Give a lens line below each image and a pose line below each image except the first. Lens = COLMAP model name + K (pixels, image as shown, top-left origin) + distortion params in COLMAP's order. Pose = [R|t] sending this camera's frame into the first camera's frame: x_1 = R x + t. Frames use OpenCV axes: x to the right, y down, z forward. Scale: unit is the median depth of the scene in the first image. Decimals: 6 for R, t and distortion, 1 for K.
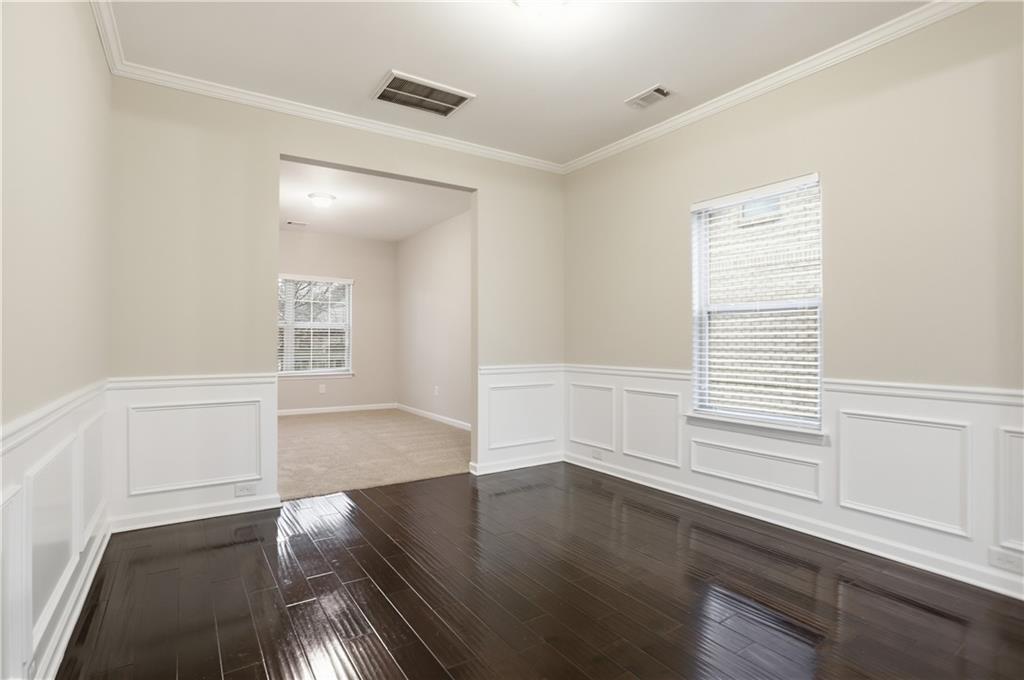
lens RADIAL K [[516.2, 0, 521.0], [0, 516.2, 340.7], [0, 0, 1]] dist [-0.046180, -0.000135]
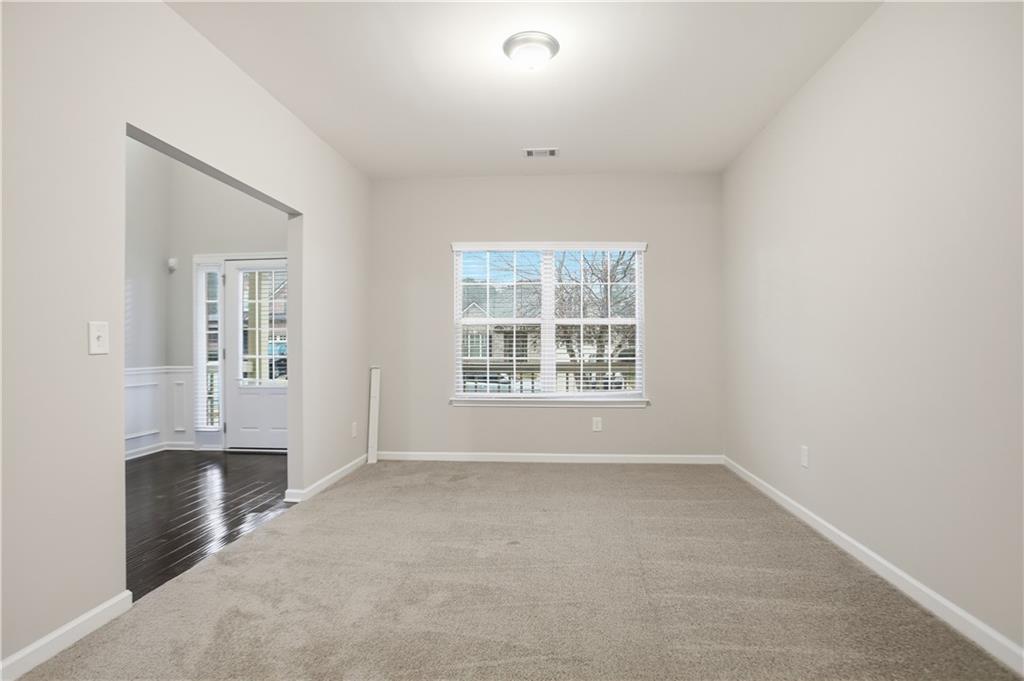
lens RADIAL K [[516.2, 0, 521.0], [0, 516.2, 341.2], [0, 0, 1]] dist [-0.046180, -0.000135]
pose [[0.794723, -0.008372, -0.606915, -0.080776], [0.003325, 0.999950, -0.009440, -0.000940], [0.606964, 0.005484, 0.794711, 0.442087]]
